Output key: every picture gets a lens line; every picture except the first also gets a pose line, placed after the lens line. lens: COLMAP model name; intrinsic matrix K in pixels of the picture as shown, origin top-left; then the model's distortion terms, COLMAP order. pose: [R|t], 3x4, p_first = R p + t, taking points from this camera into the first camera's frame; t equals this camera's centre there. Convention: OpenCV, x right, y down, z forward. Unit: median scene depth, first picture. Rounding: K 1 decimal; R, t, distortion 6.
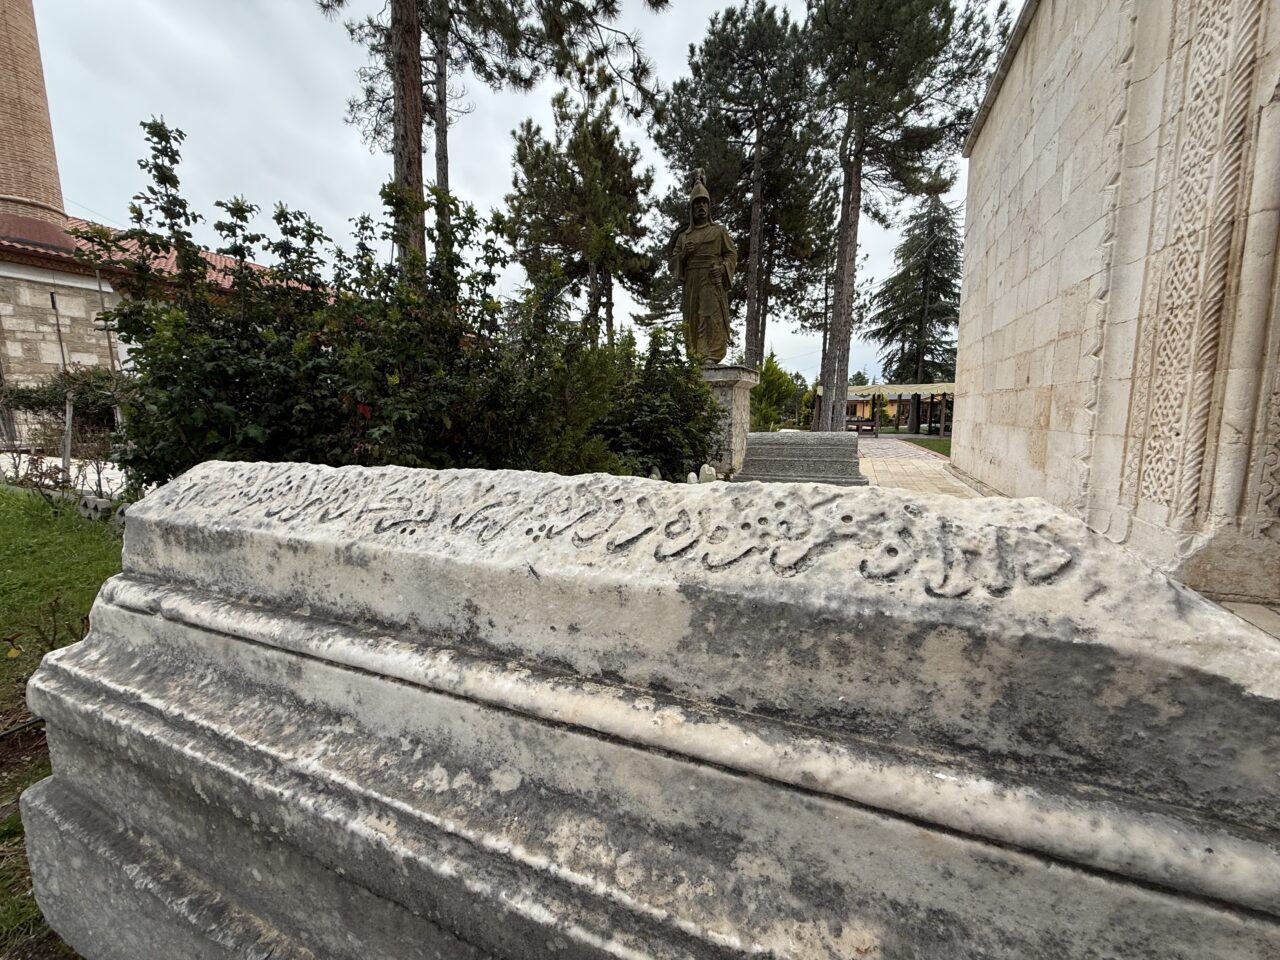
lens RADIAL K [[506.9, 0, 637.7], [0, 506.9, 478.7], [0, 0, 1]] dist [0.000749, -0.000048]
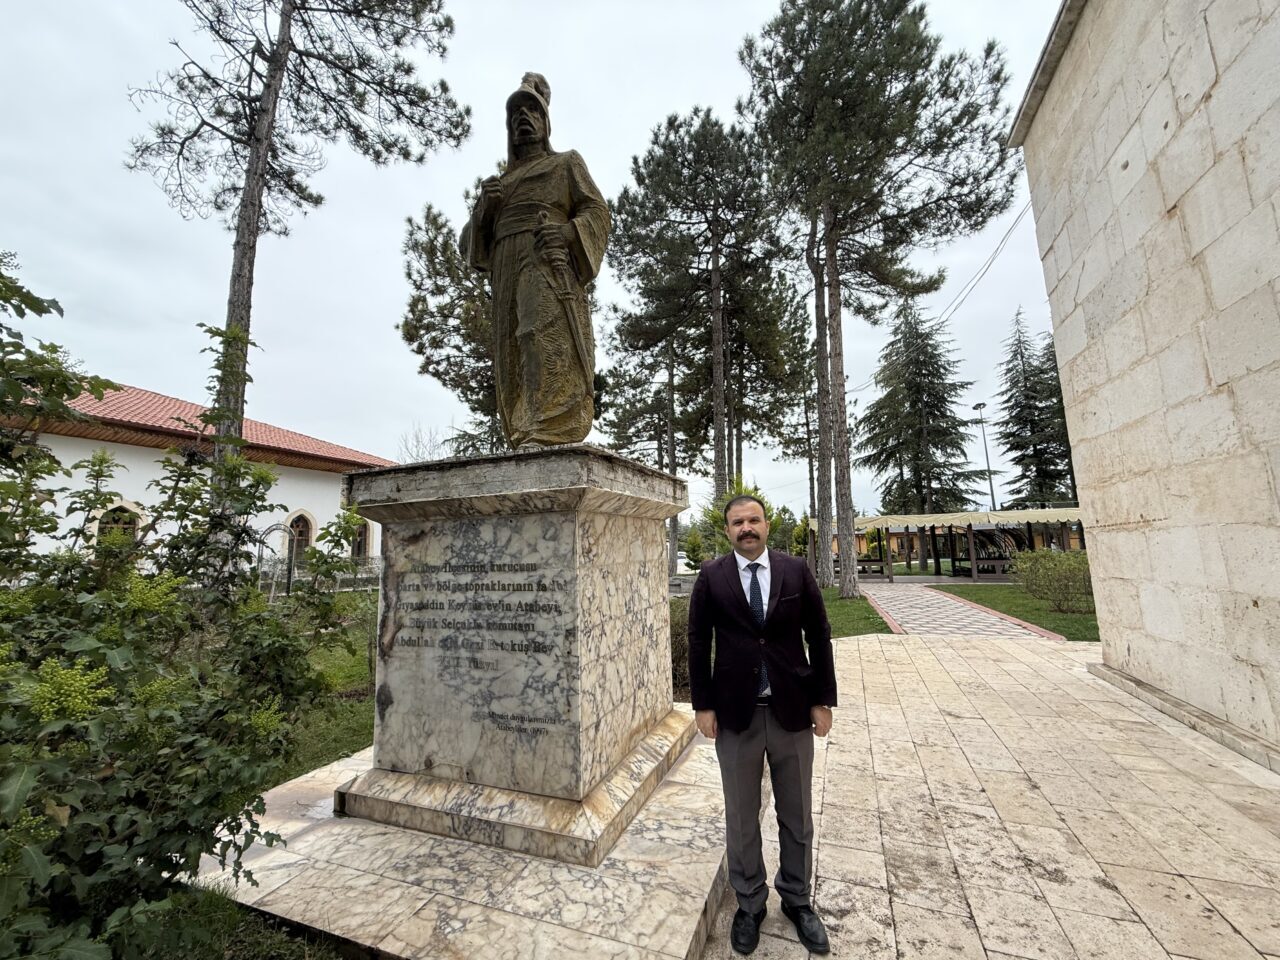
lens RADIAL K [[506.9, 0, 639.8], [0, 506.9, 477.6], [0, 0, 1]] dist [0.000749, -0.000048]
pose [[0.999639, -0.015563, 0.021891, 0.055981], [0.020860, 0.963253, -0.267786, -0.029011], [-0.016919, 0.268146, 0.963230, 0.172607]]
